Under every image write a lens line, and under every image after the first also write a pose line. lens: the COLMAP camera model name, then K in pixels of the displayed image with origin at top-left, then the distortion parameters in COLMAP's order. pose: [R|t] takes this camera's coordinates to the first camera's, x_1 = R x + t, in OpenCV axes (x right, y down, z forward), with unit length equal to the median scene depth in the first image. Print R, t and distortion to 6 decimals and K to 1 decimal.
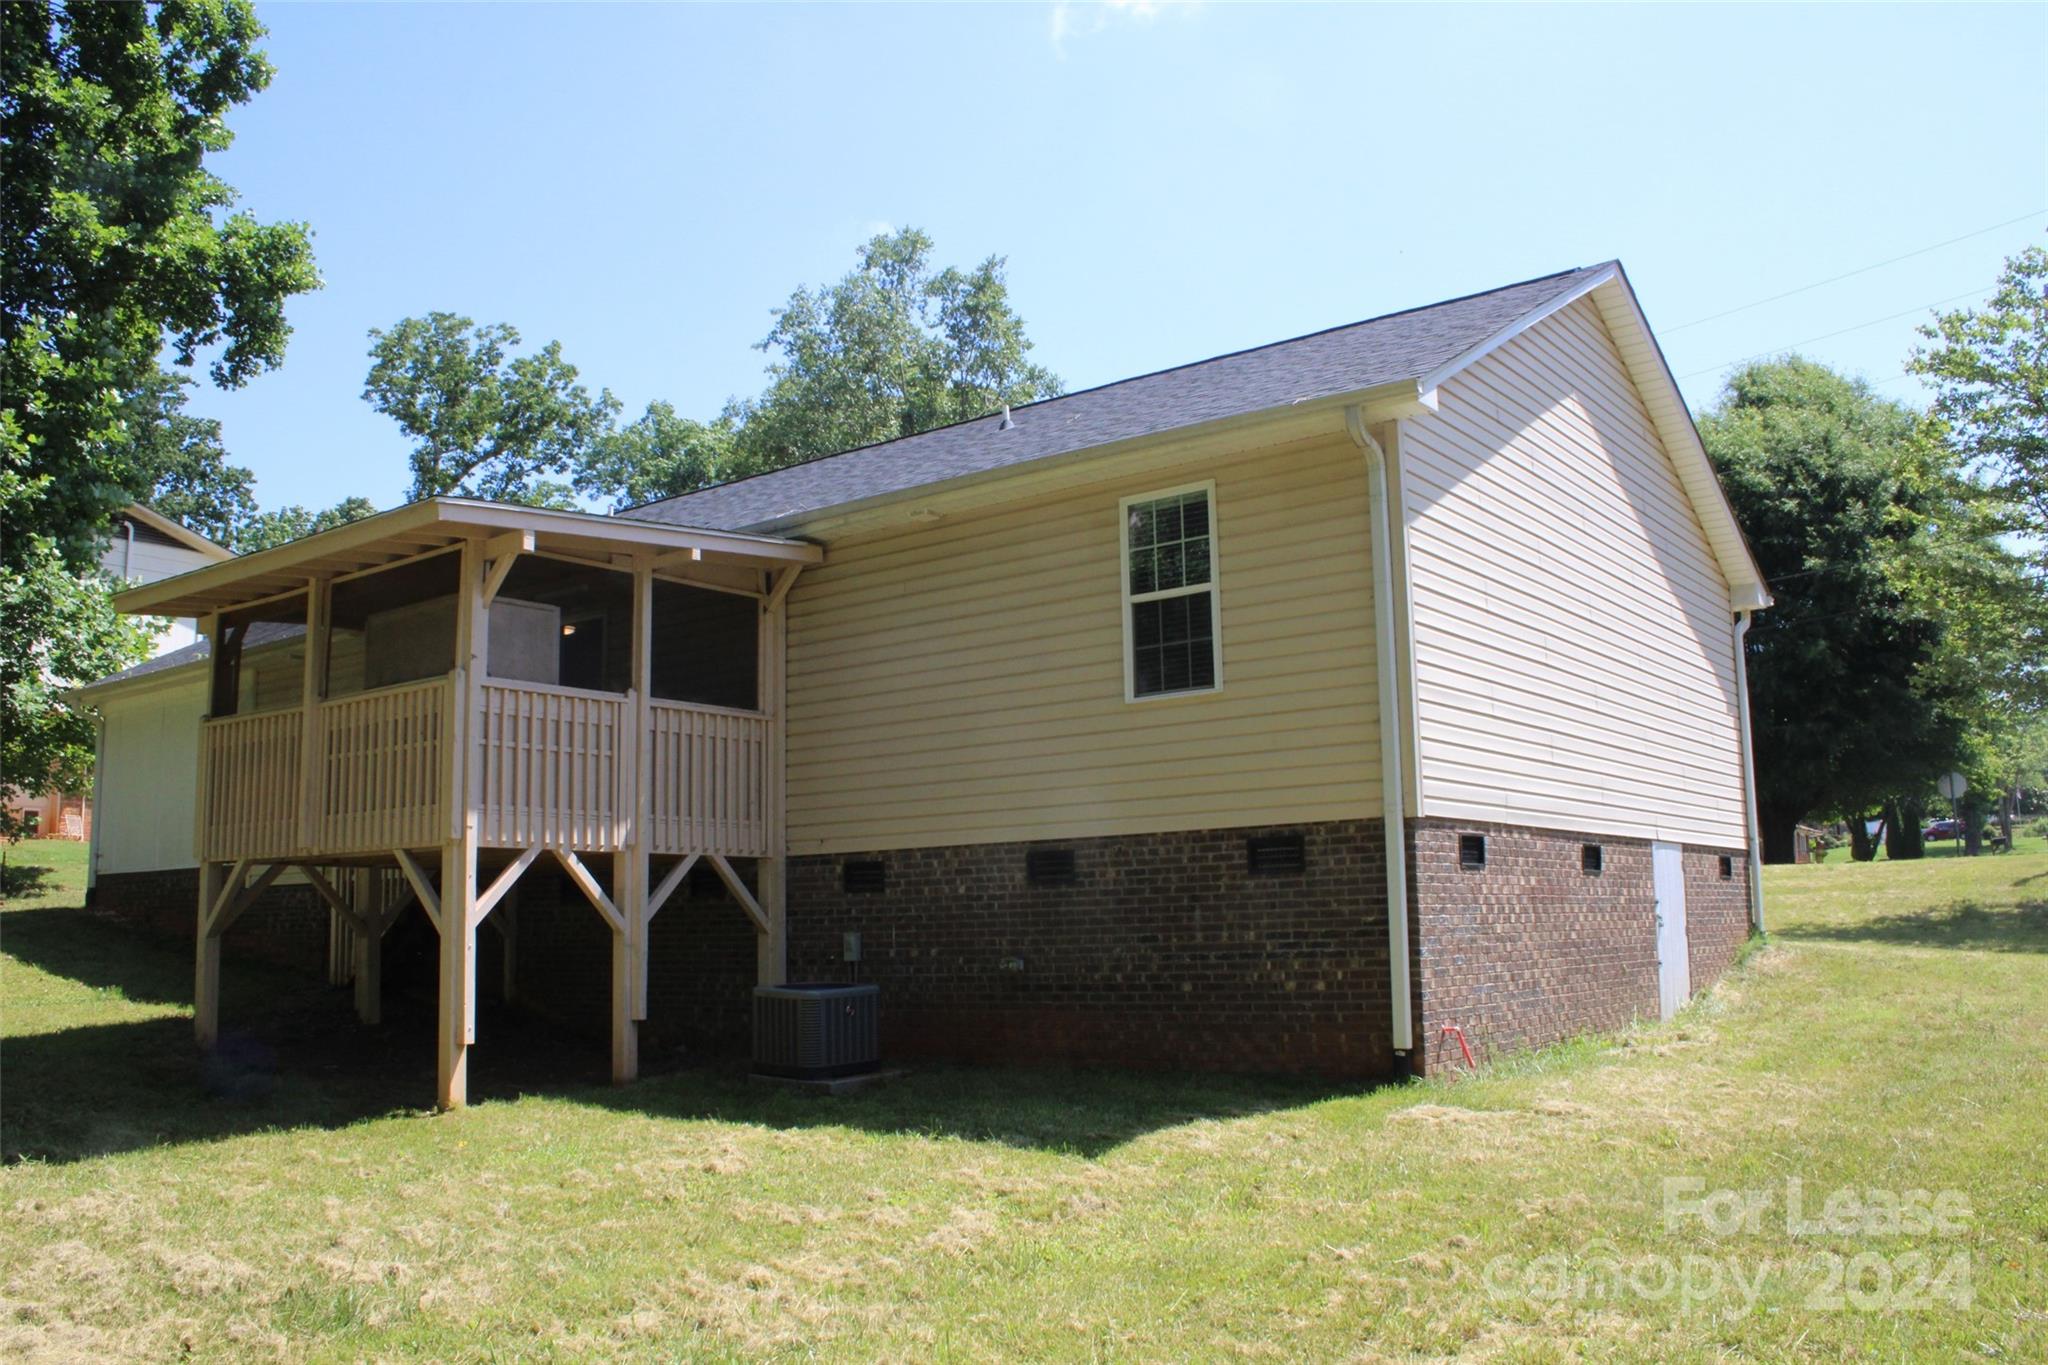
lens RADIAL K [[1715.9, 0, 1024.9], [0, 1715.9, 691.1], [0, 0, 1]] dist [-0.153388, 0.128357]
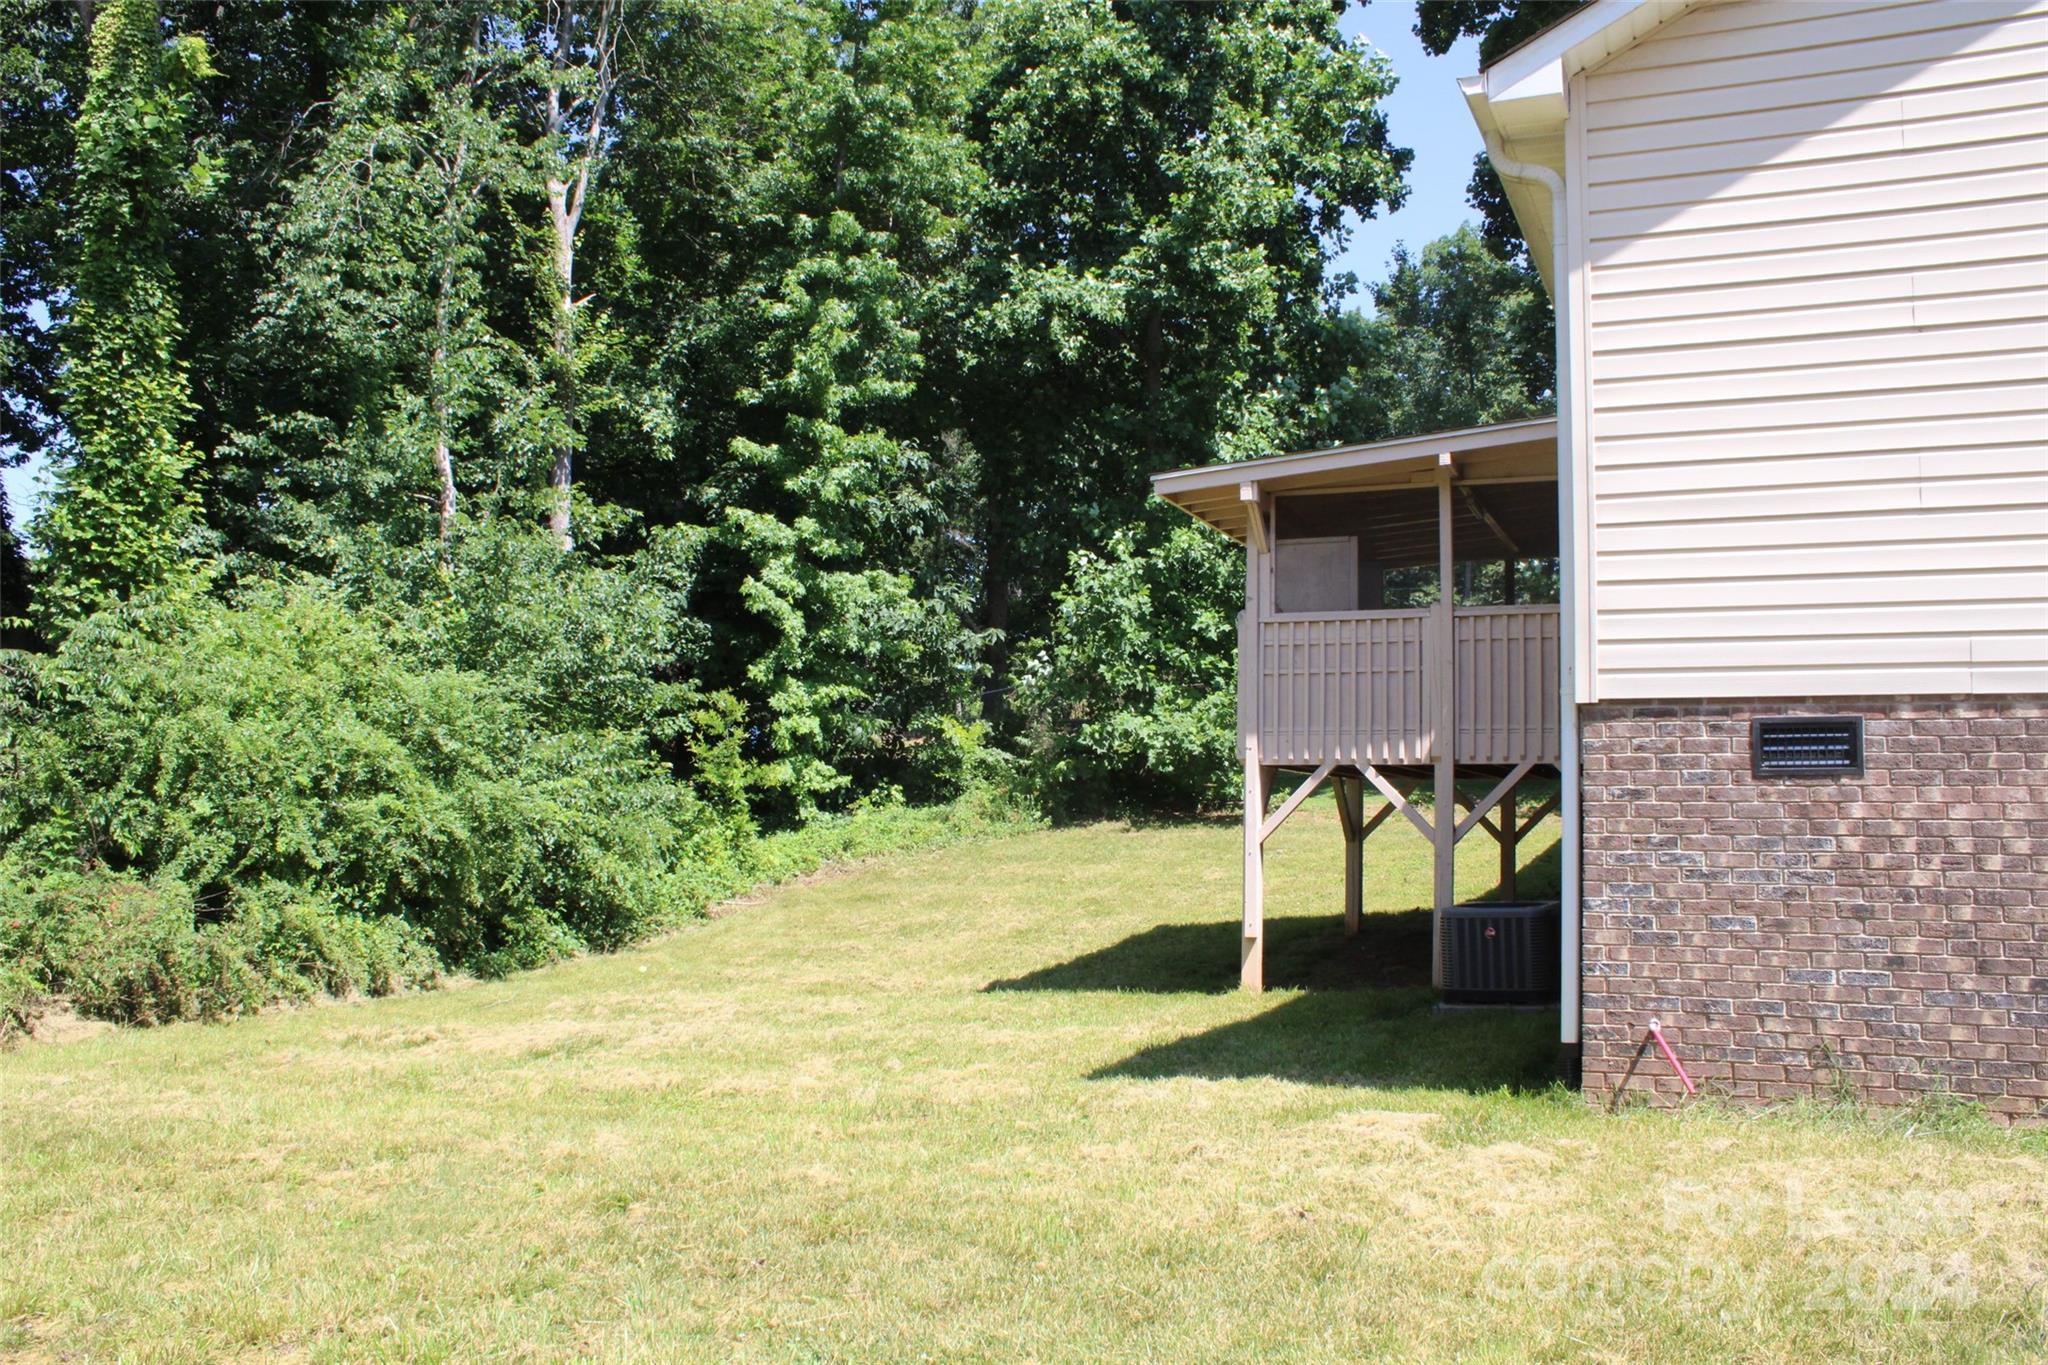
lens RADIAL K [[1715.9, 0, 1024.9], [0, 1715.9, 691.1], [0, 0, 1]] dist [-0.153388, 0.128357]
pose [[0.227354, -0.056163, -0.972191, 0.721915], [0.119462, 0.992404, -0.029394, 0.053968], [0.966457, -0.109457, 0.232337, 0.549502]]
